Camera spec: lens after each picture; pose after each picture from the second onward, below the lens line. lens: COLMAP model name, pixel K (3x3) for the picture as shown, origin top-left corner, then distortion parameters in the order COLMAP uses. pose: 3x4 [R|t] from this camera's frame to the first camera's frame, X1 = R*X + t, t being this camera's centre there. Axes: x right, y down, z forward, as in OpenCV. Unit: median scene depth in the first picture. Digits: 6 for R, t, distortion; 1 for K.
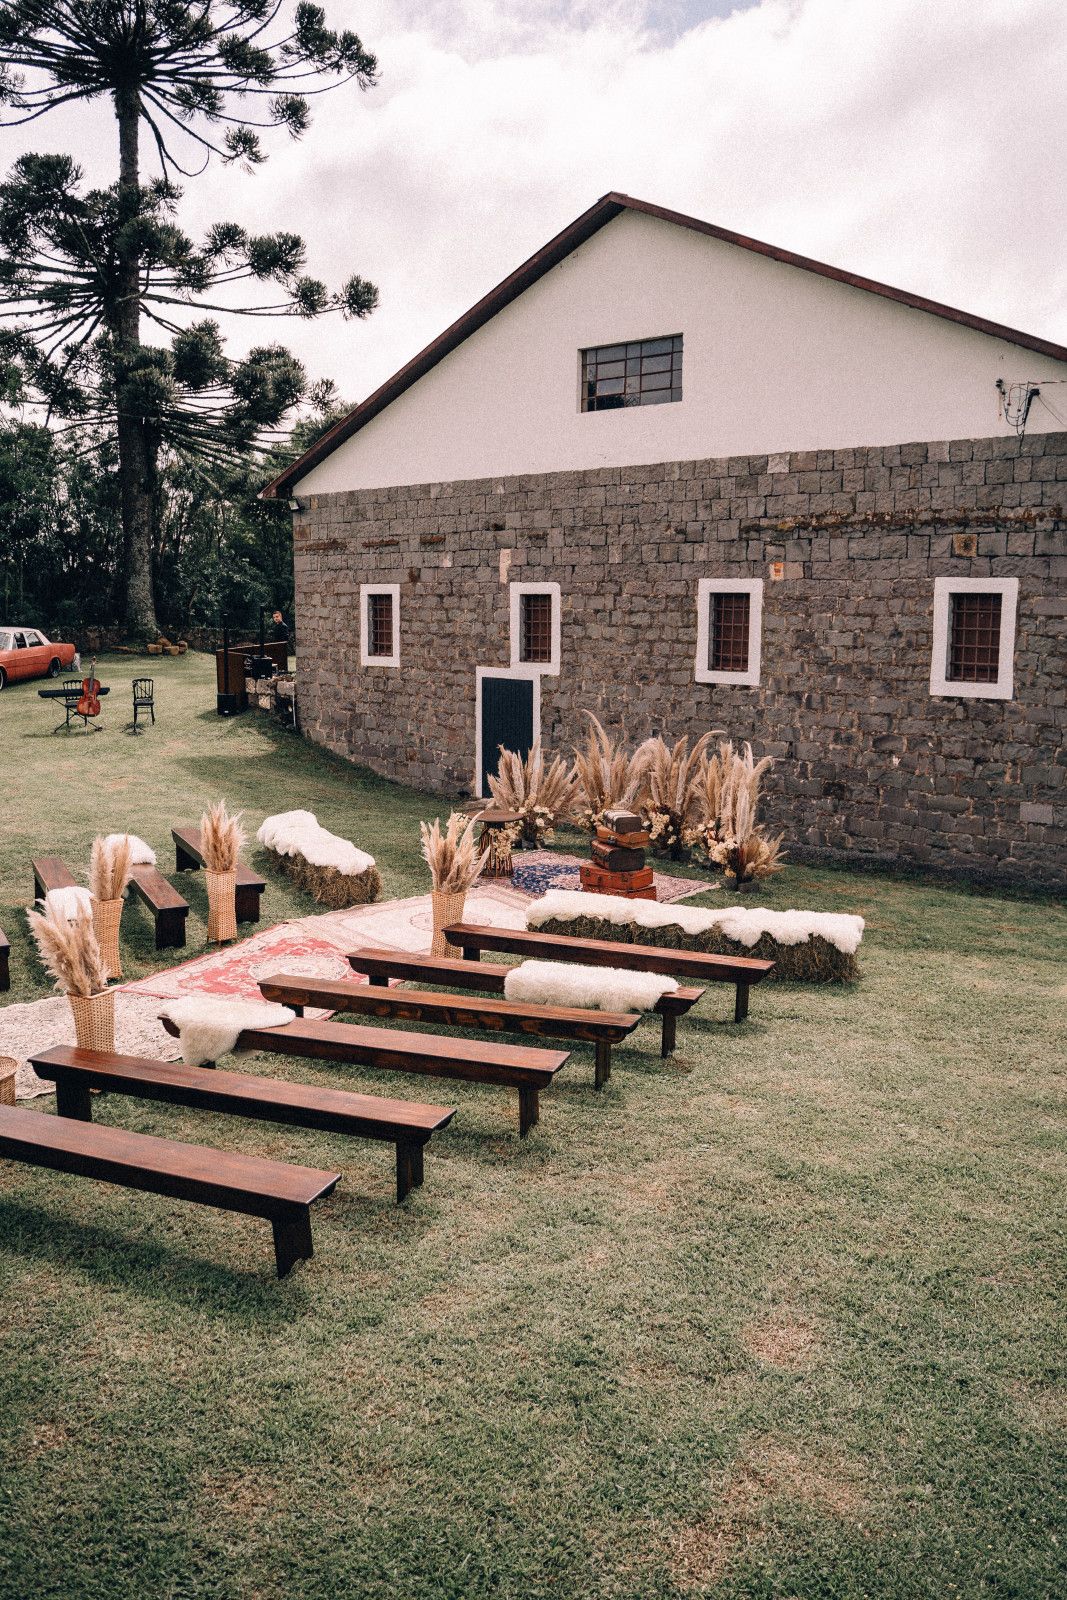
lens RADIAL K [[1304.1, 0, 533.5], [0, 1304.1, 800.0], [0, 0, 1]] dist [-0.112926, 0.091869]
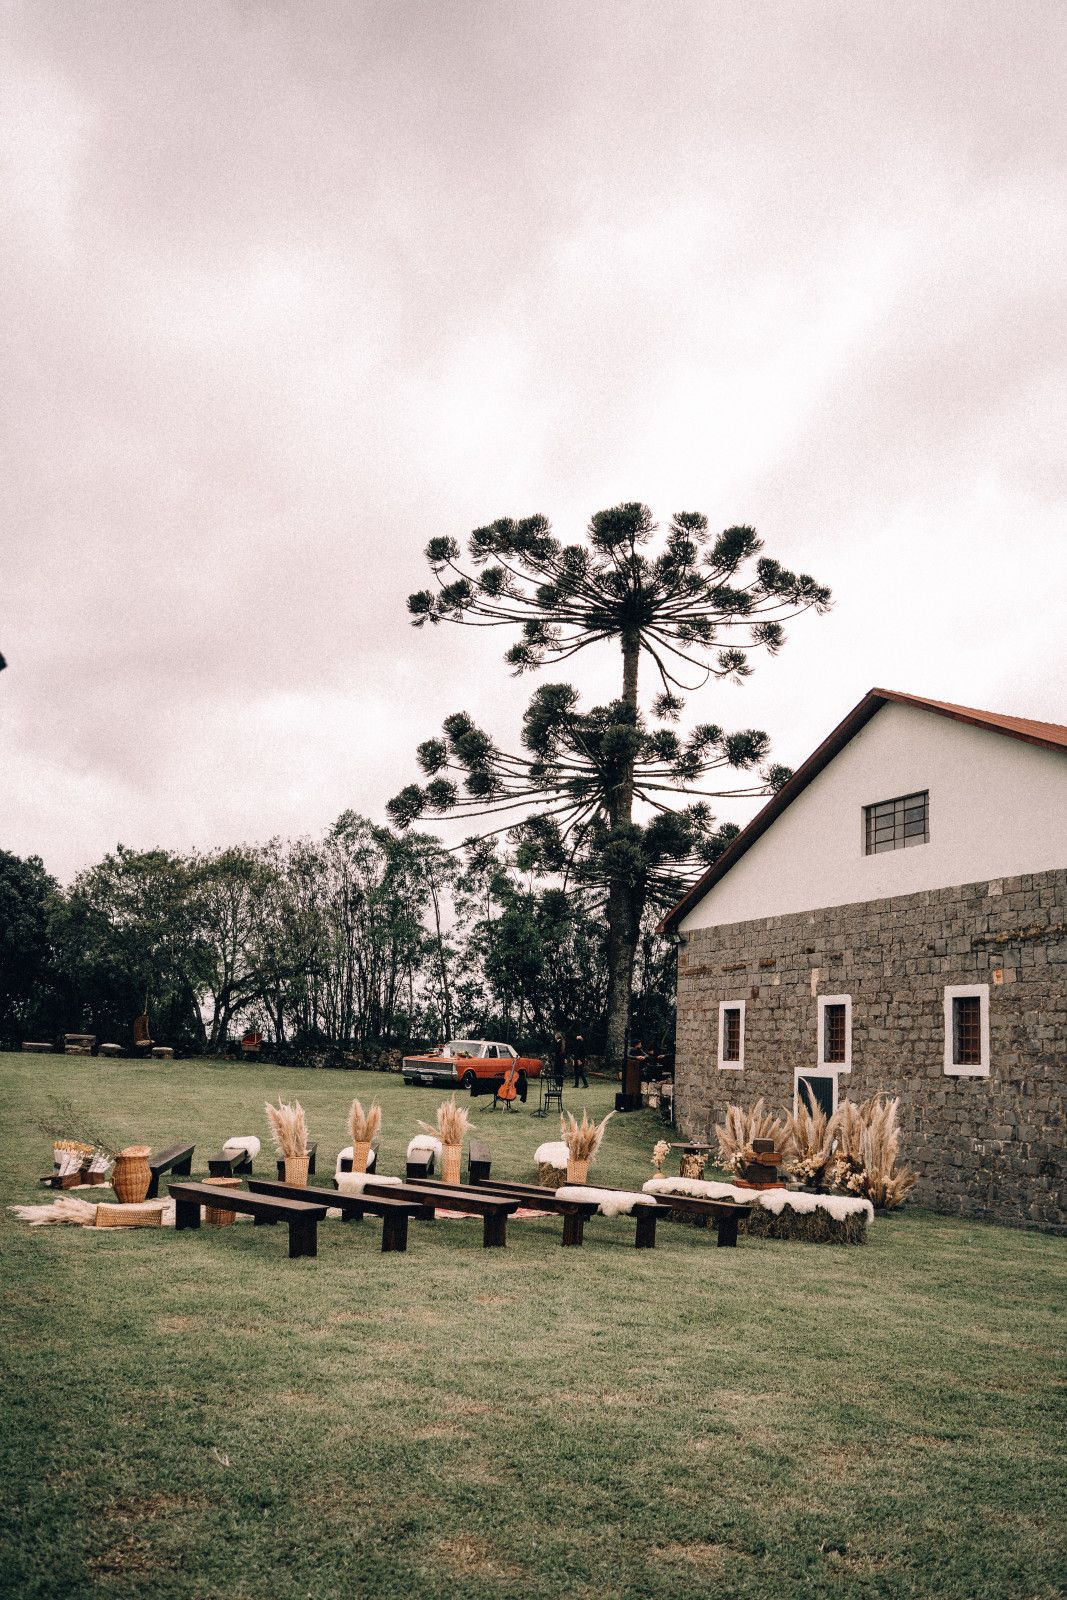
lens RADIAL K [[1304.1, 0, 533.5], [0, 1304.1, 800.0], [0, 0, 1]] dist [-0.112926, 0.091869]
pose [[0.906321, -0.046526, -0.420021, 0.242547], [-0.106097, 0.937034, -0.332732, 0.084862], [0.409055, 0.346125, 0.844317, -0.171890]]
